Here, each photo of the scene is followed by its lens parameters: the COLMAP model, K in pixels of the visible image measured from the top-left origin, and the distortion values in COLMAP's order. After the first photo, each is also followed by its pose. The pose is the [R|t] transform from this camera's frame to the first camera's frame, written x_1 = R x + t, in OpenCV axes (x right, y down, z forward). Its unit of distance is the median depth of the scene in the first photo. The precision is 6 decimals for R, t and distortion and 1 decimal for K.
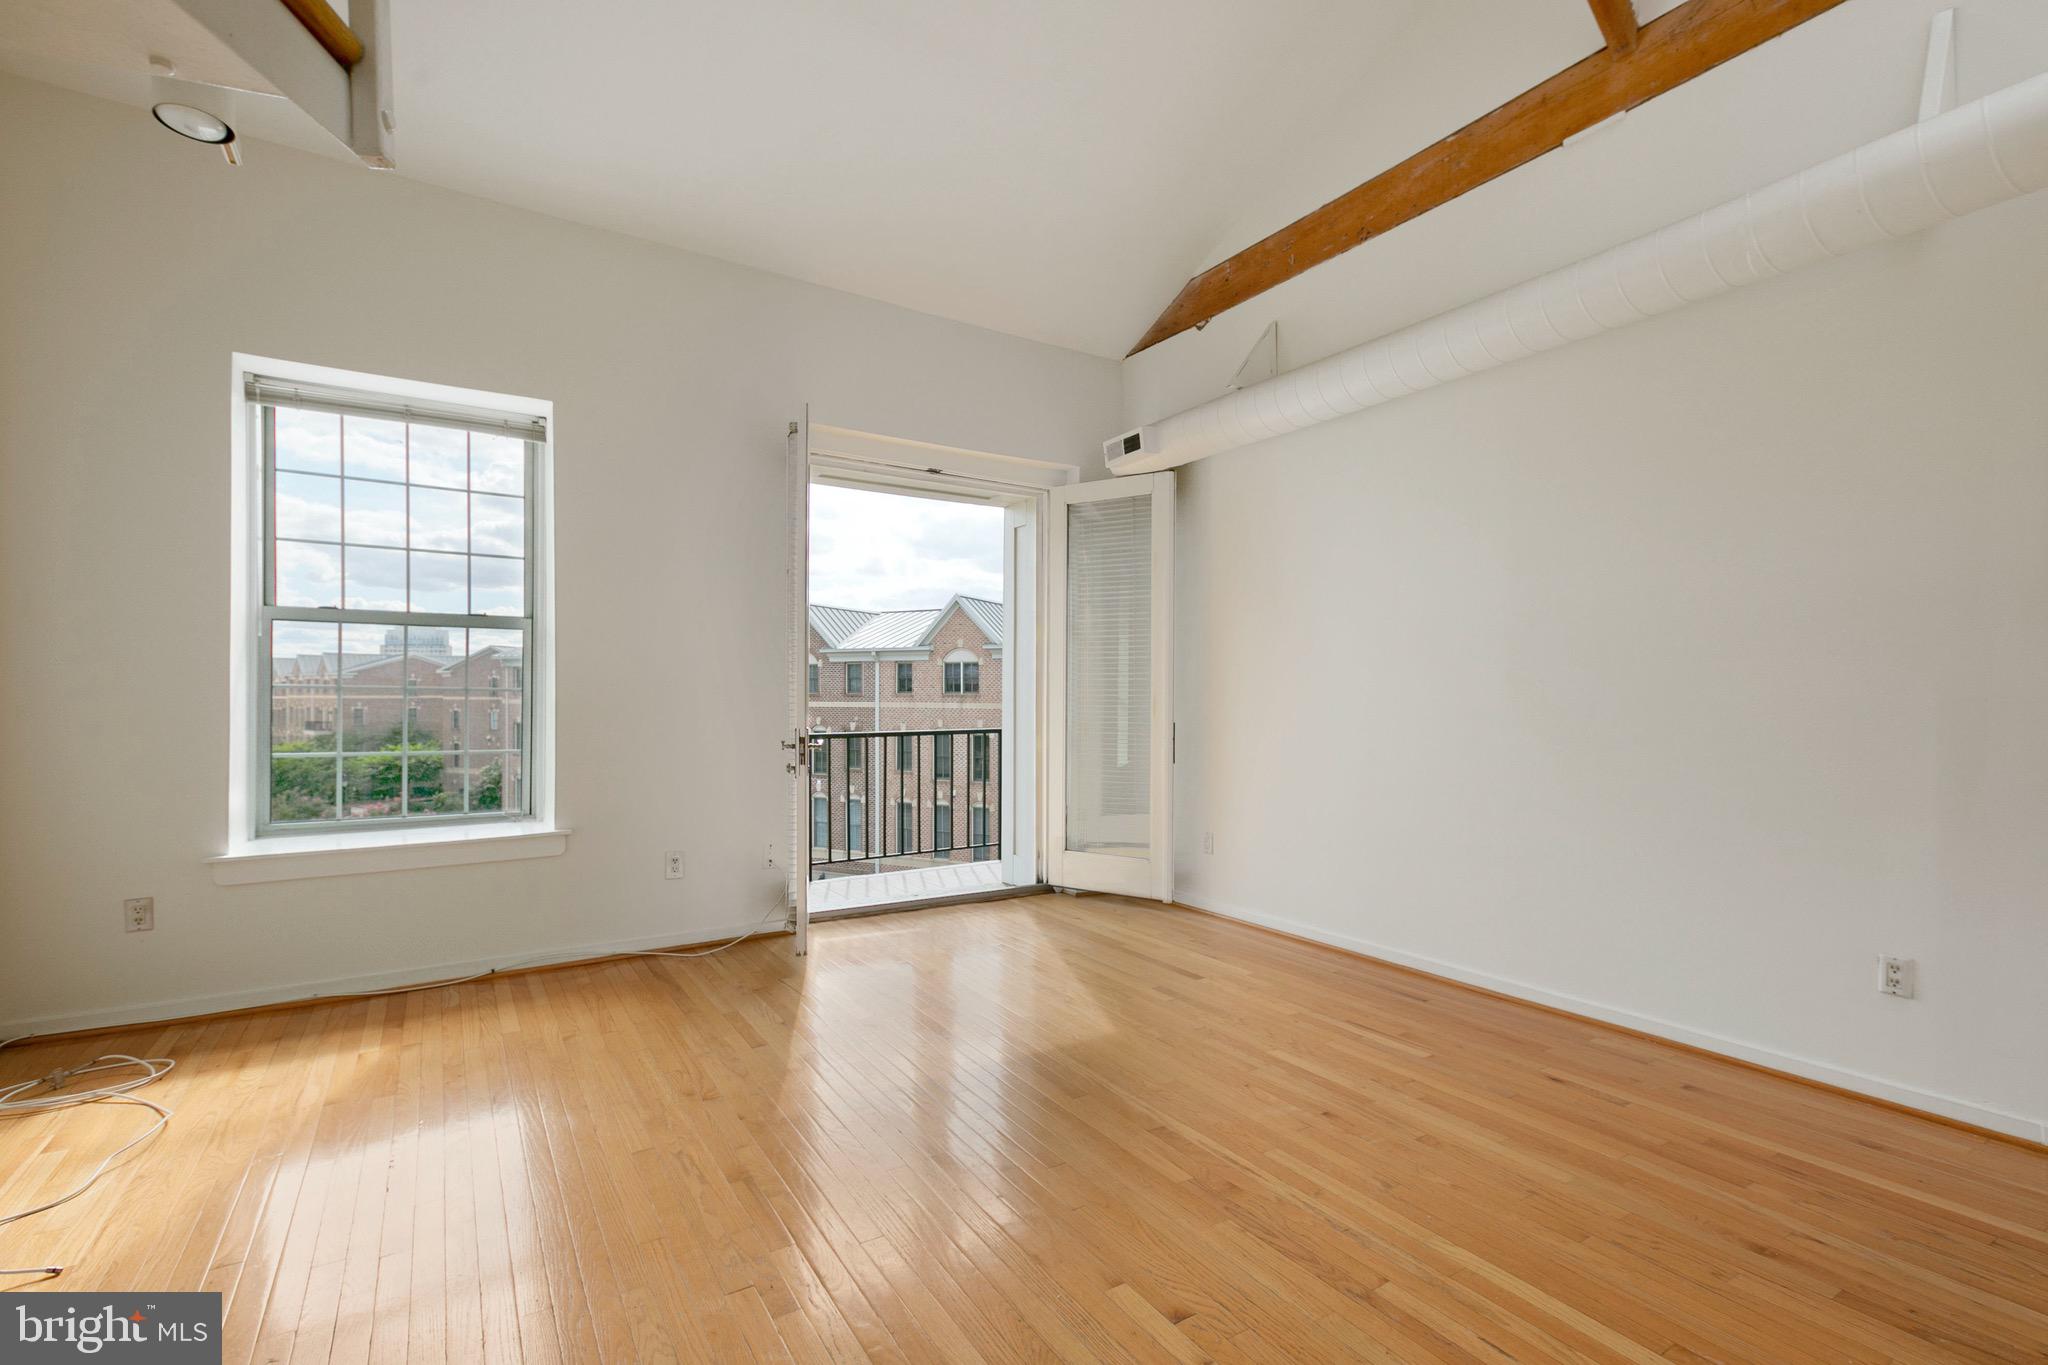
lens RADIAL K [[935.9, 0, 1034.0], [0, 935.9, 695.6], [0, 0, 1]] dist [0.001927, -0.000314]
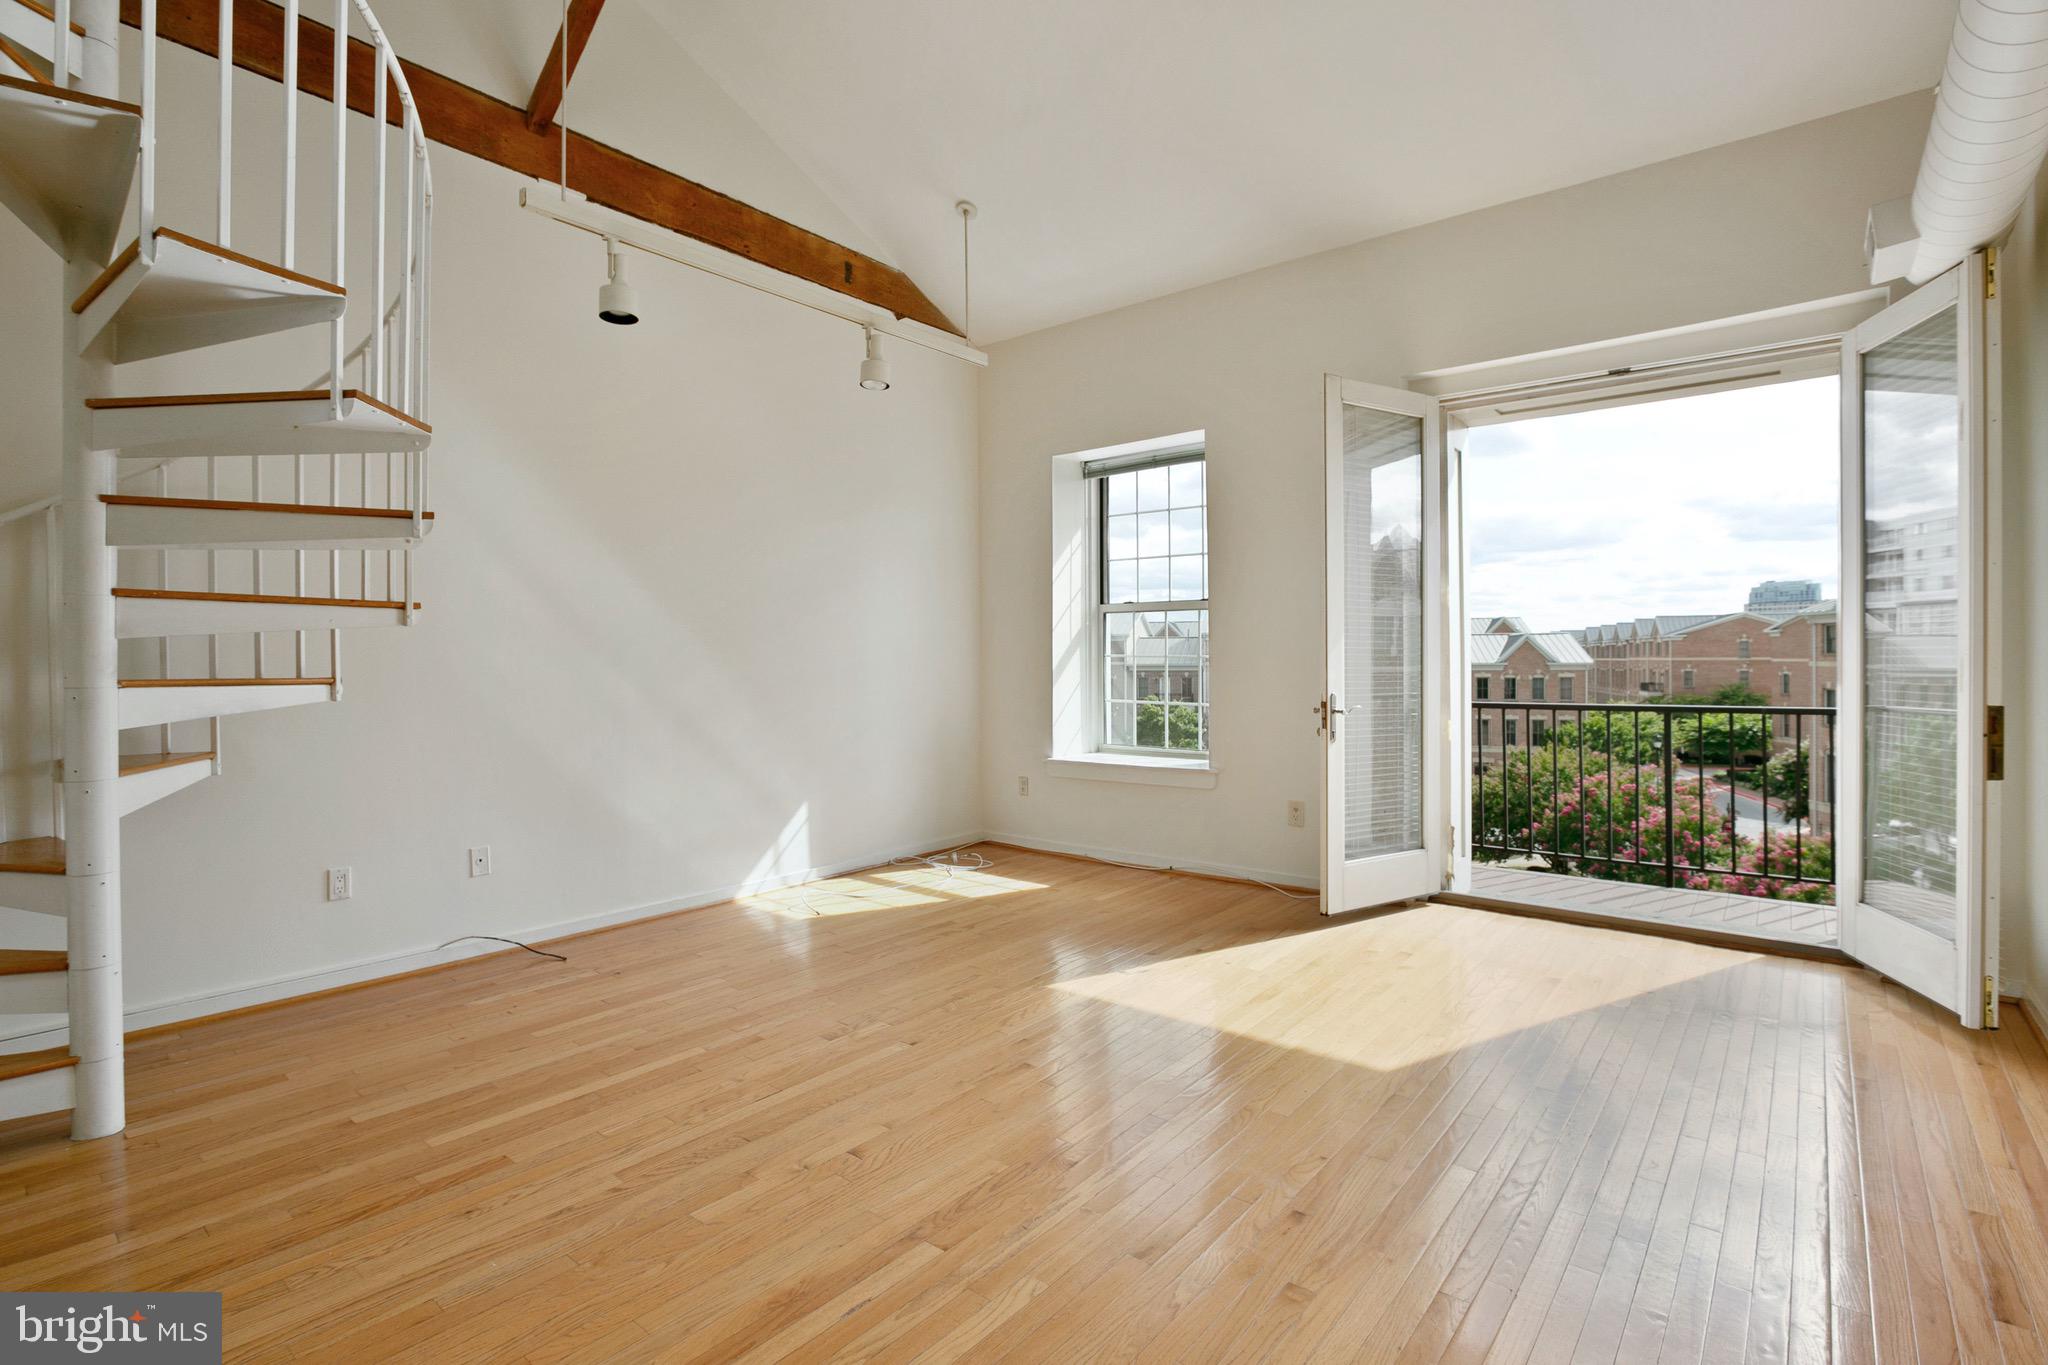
lens RADIAL K [[961.8, 0, 1014.6], [0, 961.8, 671.7], [0, 0, 1]] dist [-0.022915, 0.001315]
pose [[0.298535, 0.007704, -0.954368, 0.824214], [0.006580, 0.999927, 0.010130, -0.002748], [0.954376, -0.009304, 0.298463, 0.465343]]
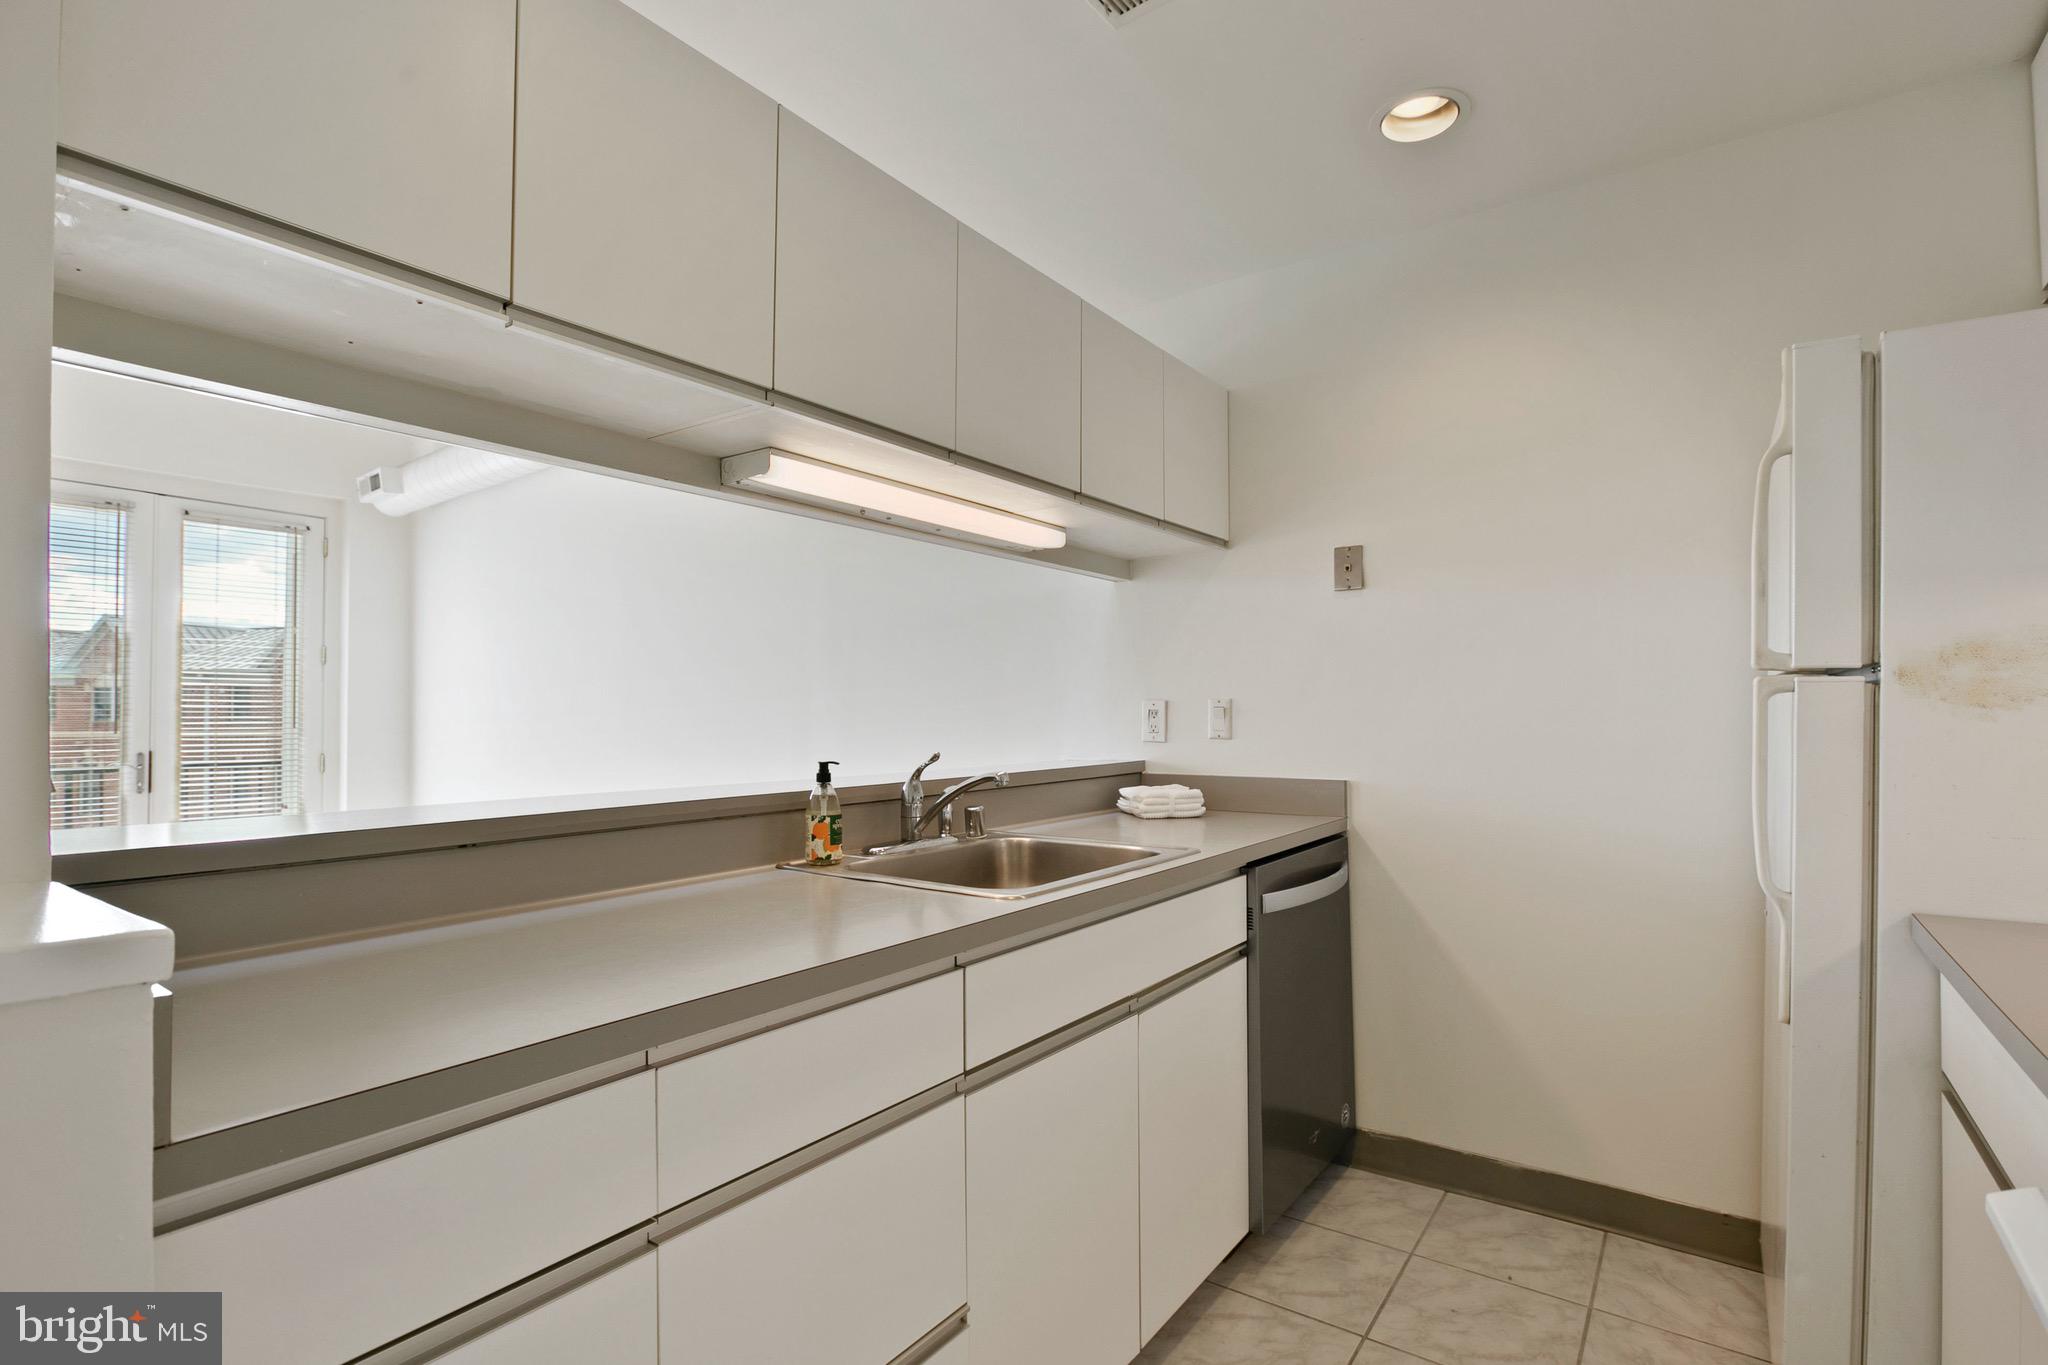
lens RADIAL K [[963.5, 0, 1033.2], [0, 963.5, 695.2], [0, 0, 1]] dist [-0.013695, 0.001078]
pose [[0.933440, -0.005168, 0.358695, 0.648291], [0.012588, 0.999752, -0.018353, -0.002263], [-0.358512, 0.021646, 0.933274, -0.414553]]
